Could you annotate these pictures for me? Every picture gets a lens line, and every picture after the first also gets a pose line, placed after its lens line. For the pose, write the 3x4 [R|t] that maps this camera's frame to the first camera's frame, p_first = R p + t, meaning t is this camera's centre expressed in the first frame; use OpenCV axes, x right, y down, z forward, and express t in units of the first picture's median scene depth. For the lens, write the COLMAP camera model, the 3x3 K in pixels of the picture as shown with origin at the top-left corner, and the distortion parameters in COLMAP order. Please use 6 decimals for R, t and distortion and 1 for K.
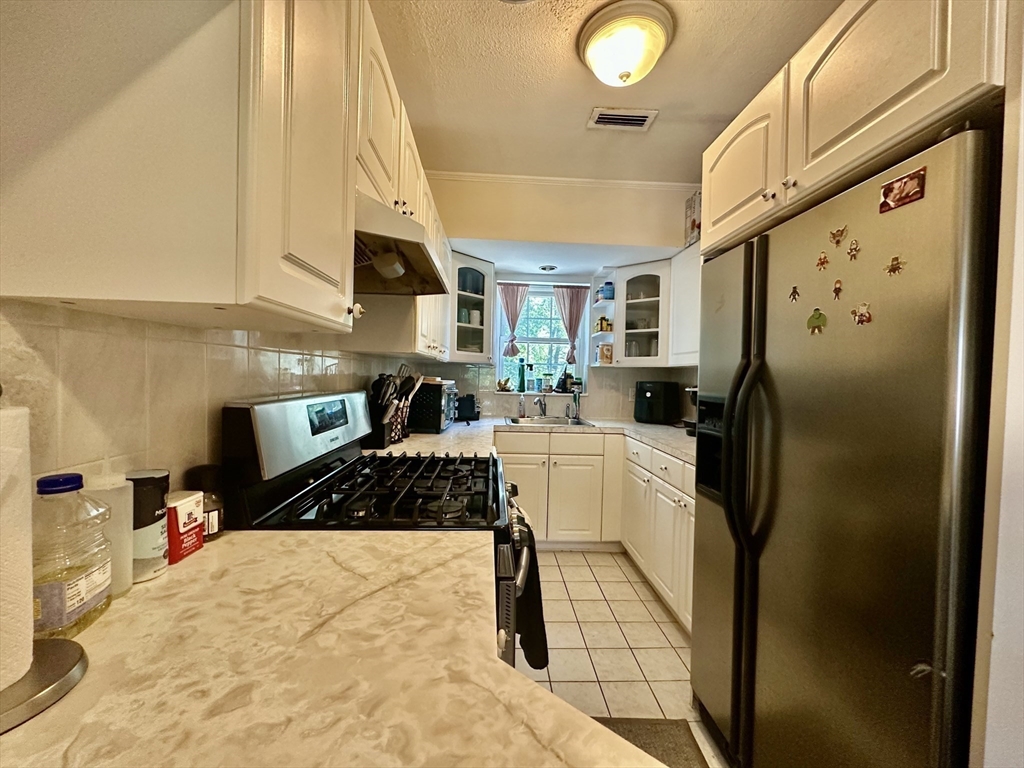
lens RADIAL K [[406.7, 0, 506.5], [0, 406.7, 383.4], [0, 0, 1]] dist [0.003031, 0.000151]
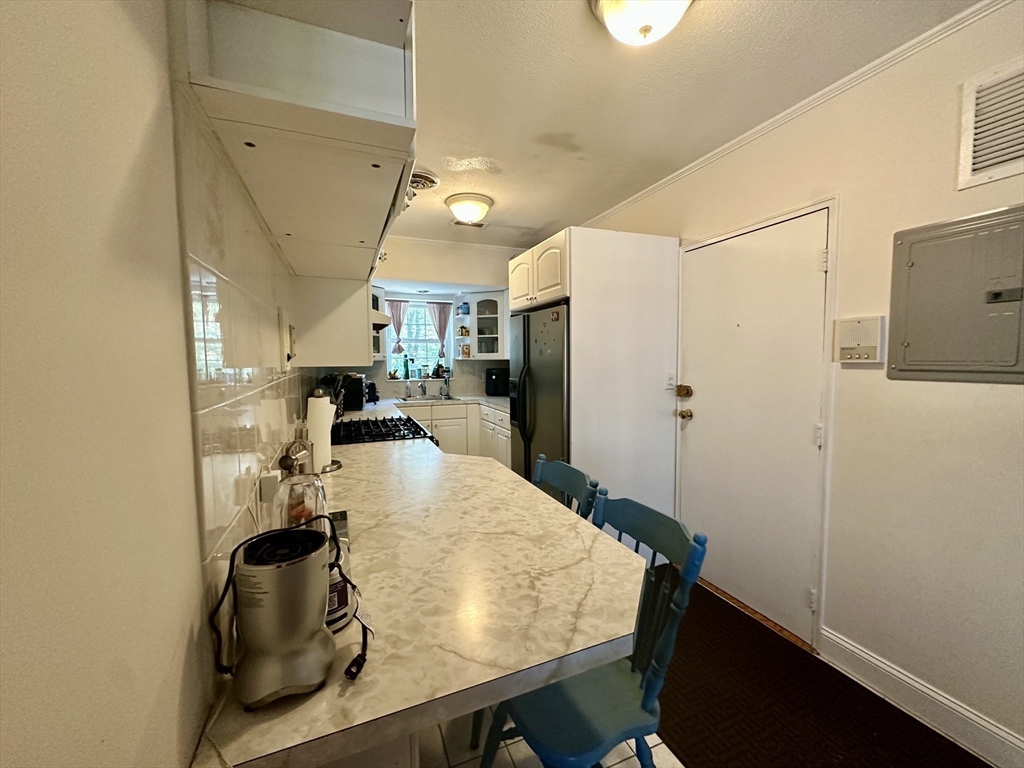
lens RADIAL K [[406.7, 0, 510.0], [0, 406.7, 383.8], [0, 0, 1]] dist [0.003031, 0.000151]
pose [[0.938520, -0.051379, 0.341379, -0.112248], [0.034237, 0.997840, 0.056056, -0.029666], [-0.343522, -0.040922, 0.938253, -0.437425]]
